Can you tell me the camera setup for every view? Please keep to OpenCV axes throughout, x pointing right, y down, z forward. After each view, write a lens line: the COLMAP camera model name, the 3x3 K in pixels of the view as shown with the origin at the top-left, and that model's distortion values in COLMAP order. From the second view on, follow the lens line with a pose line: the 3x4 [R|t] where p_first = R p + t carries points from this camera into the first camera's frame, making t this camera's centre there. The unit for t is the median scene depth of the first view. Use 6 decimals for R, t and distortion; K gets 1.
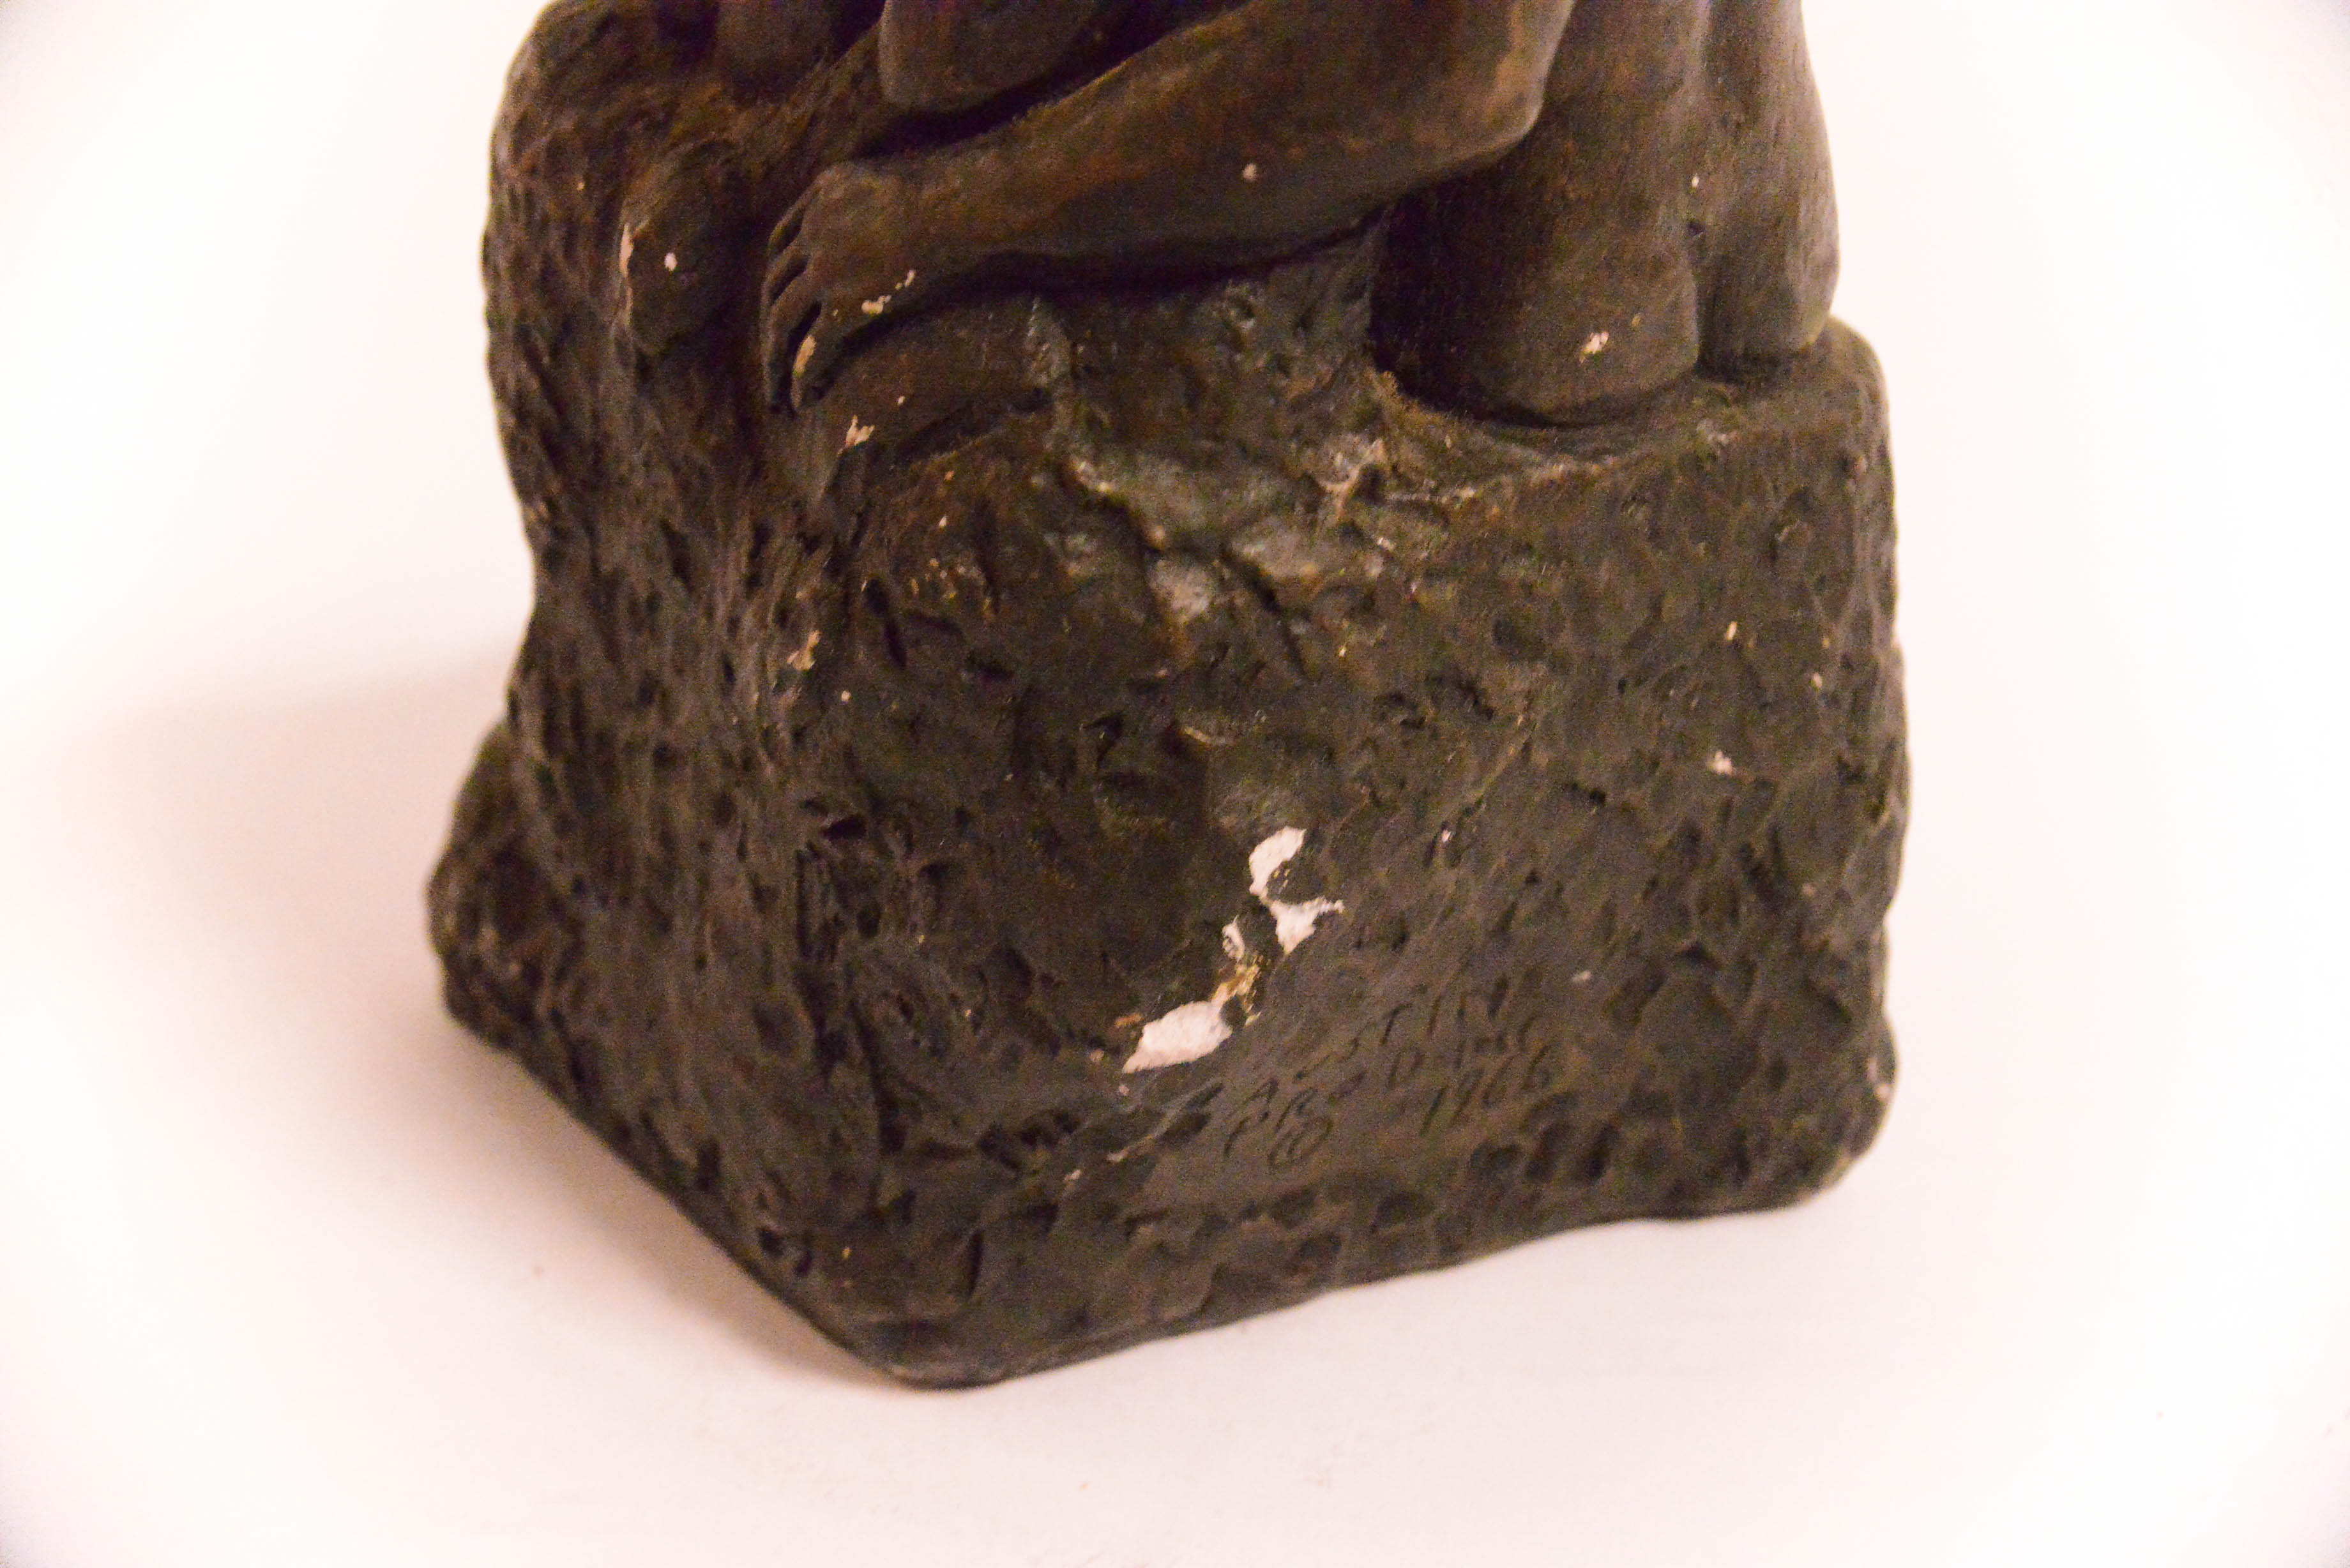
lens RADIAL K [[3441.4, 0, 1175.0], [0, 3441.4, 784.0], [0, 0, 1]] dist [0.019231, 0.018297]
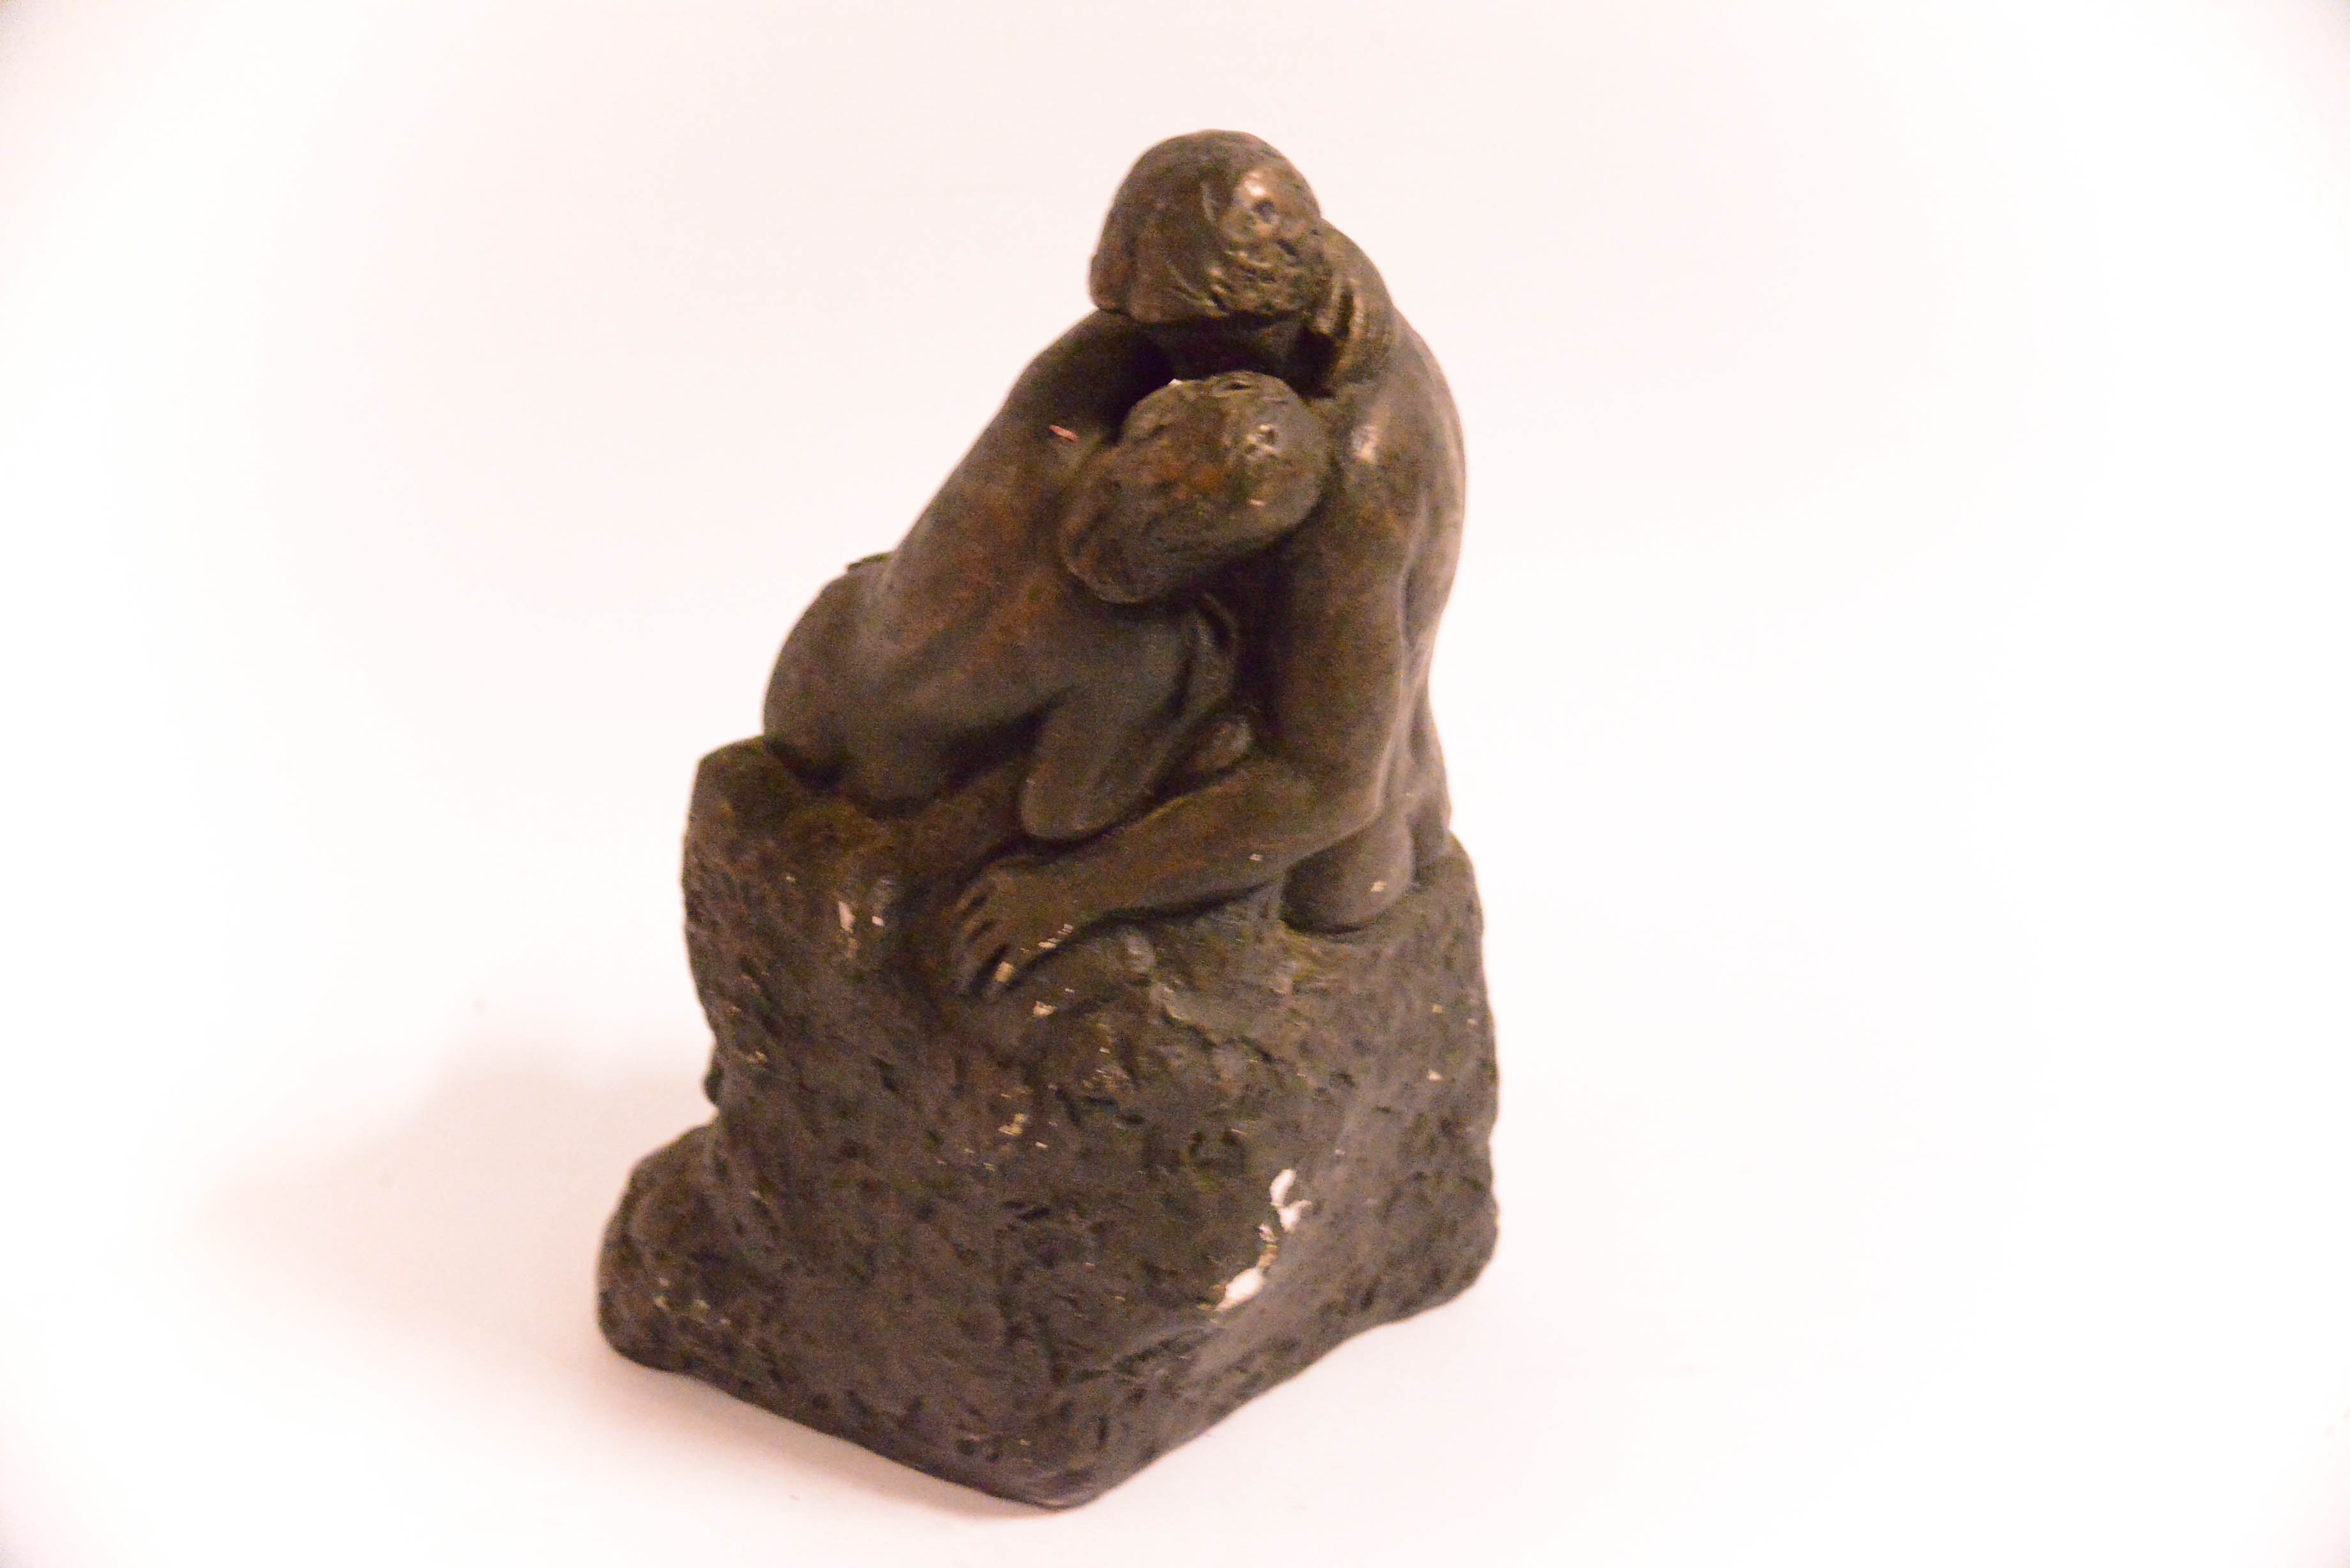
lens RADIAL K [[3441.4, 0, 1175.0], [0, 3441.4, 784.0], [0, 0, 1]] dist [0.019231, 0.018297]
pose [[0.933357, -0.165788, 0.318370, -0.559835], [0.170500, 0.985269, 0.013218, -0.218958], [-0.315872, 0.041945, 0.947874, -0.754596]]
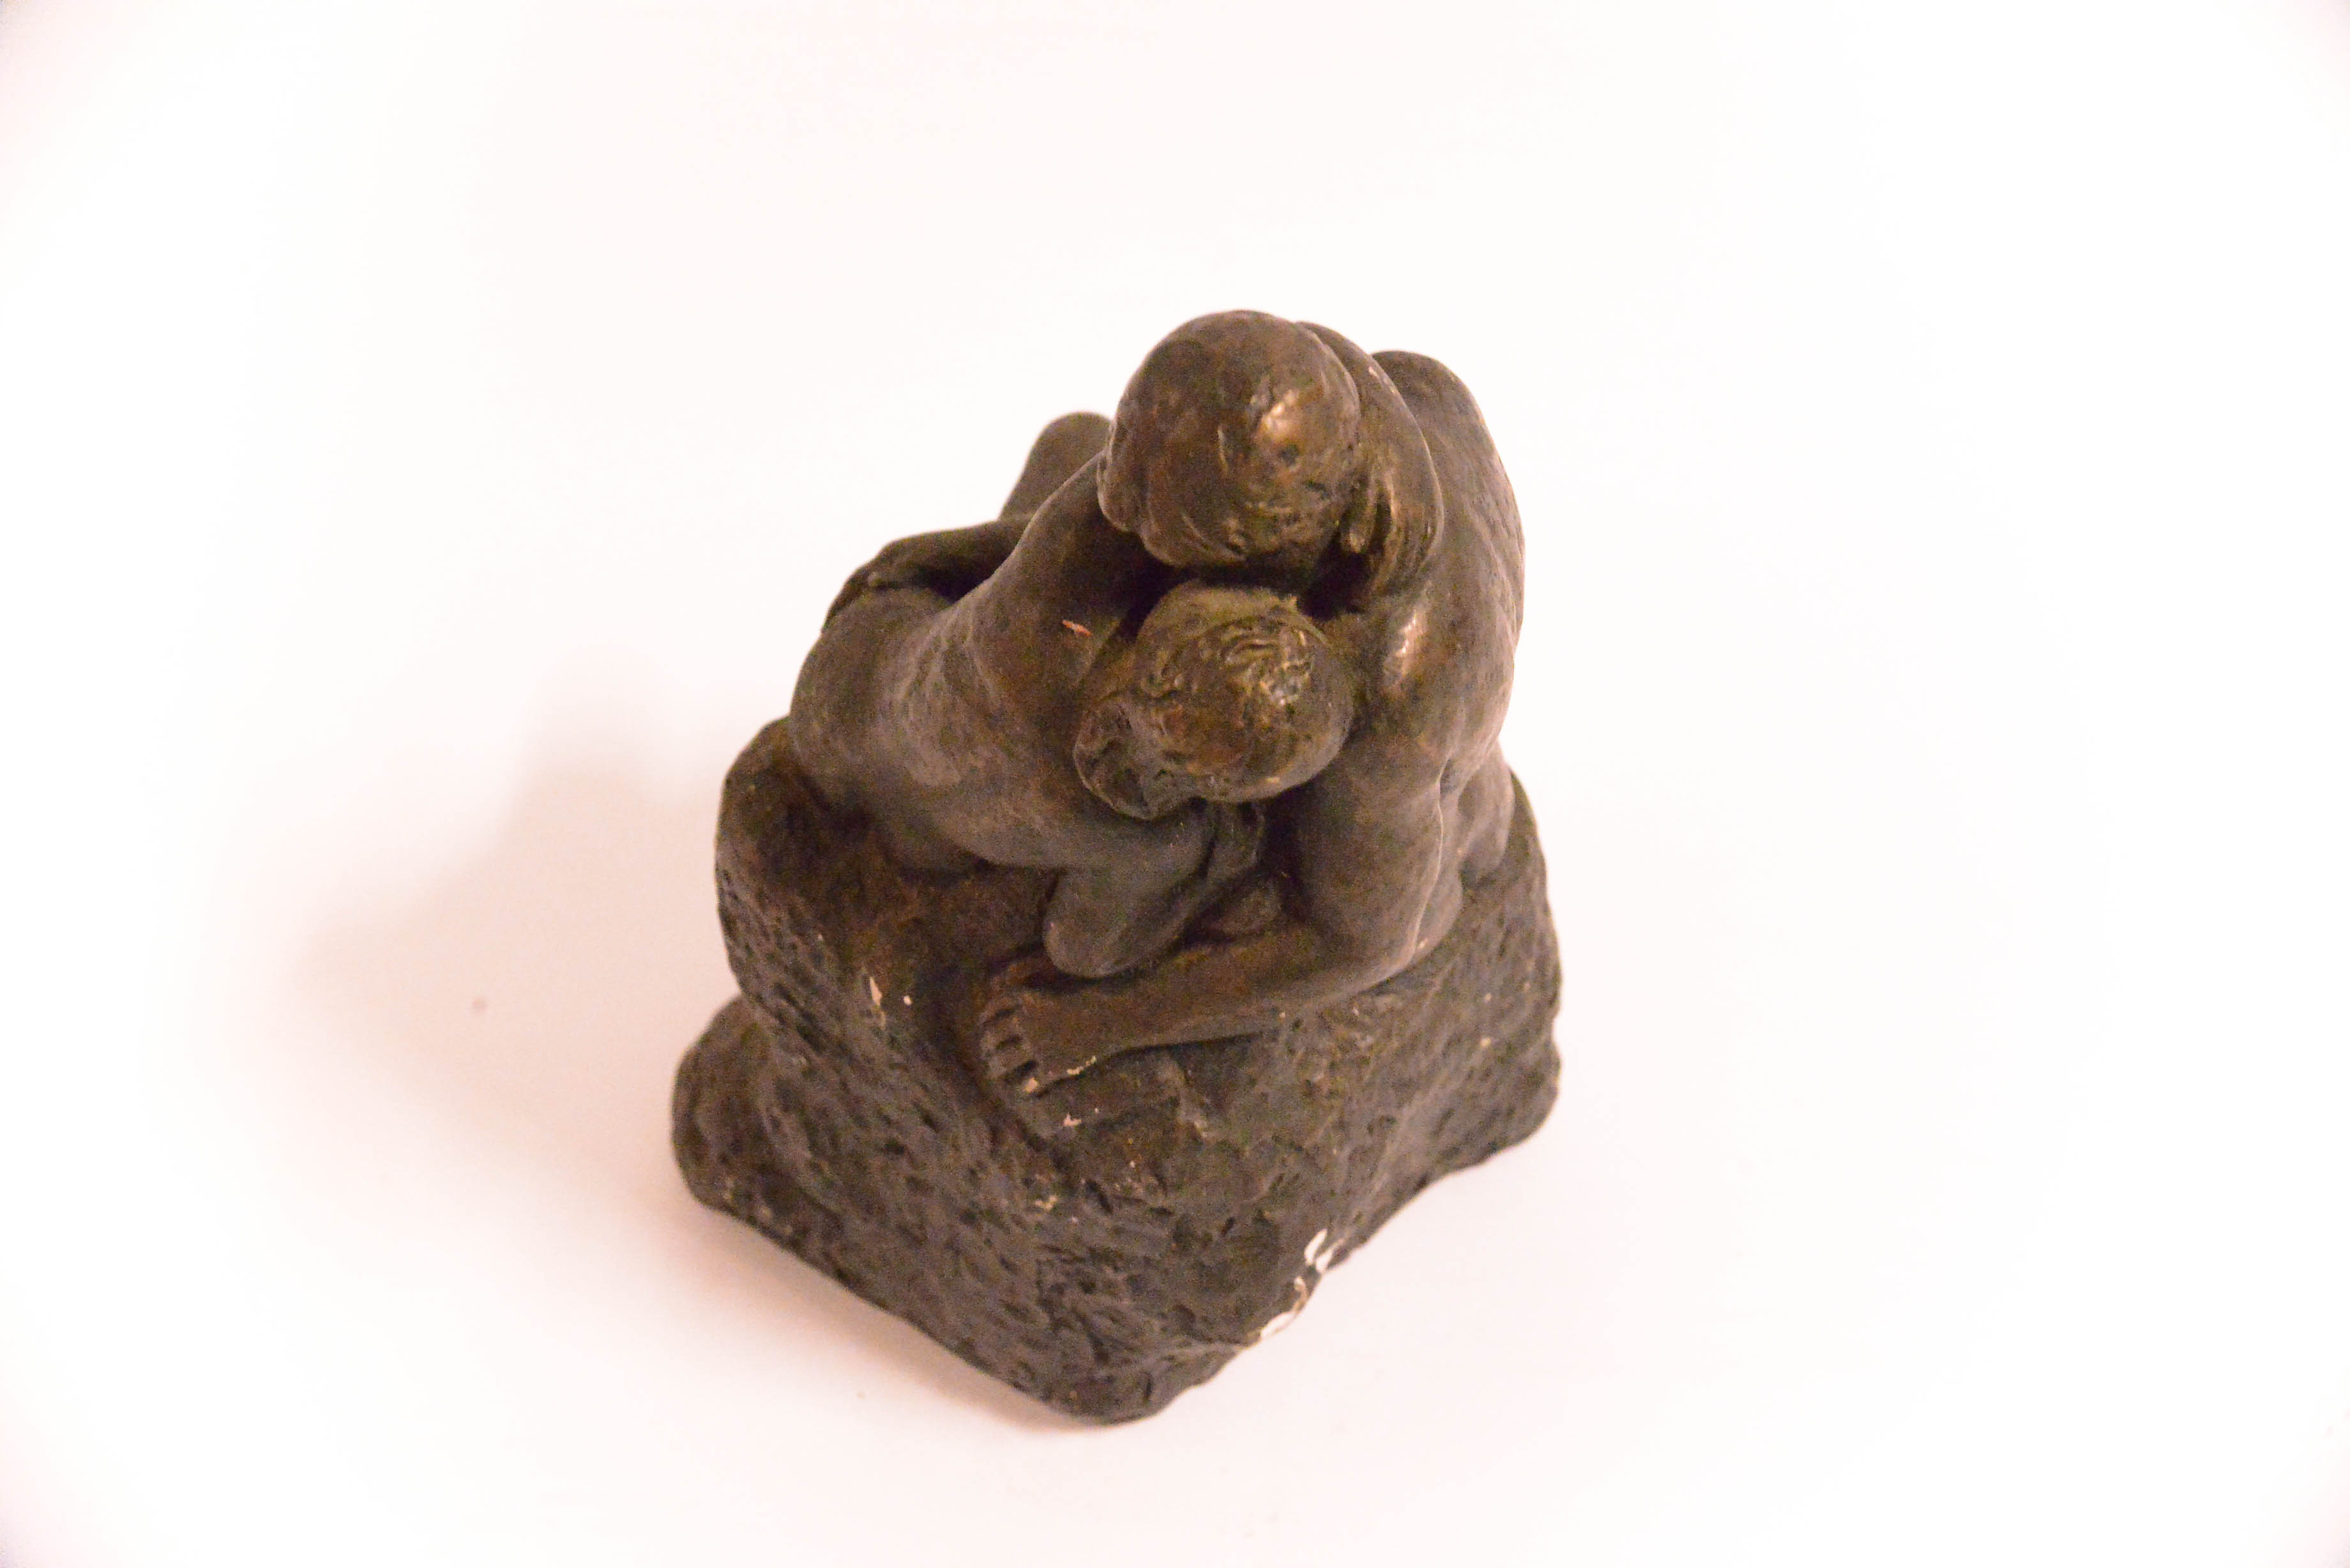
lens RADIAL K [[3441.4, 0, 1175.0], [0, 3441.4, 784.0], [0, 0, 1]] dist [0.019231, 0.018297]
pose [[0.951621, -0.259119, 0.165150, -0.277753], [0.176375, 0.900736, 0.396948, -0.926705], [-0.251613, -0.348615, 0.902861, -0.592117]]
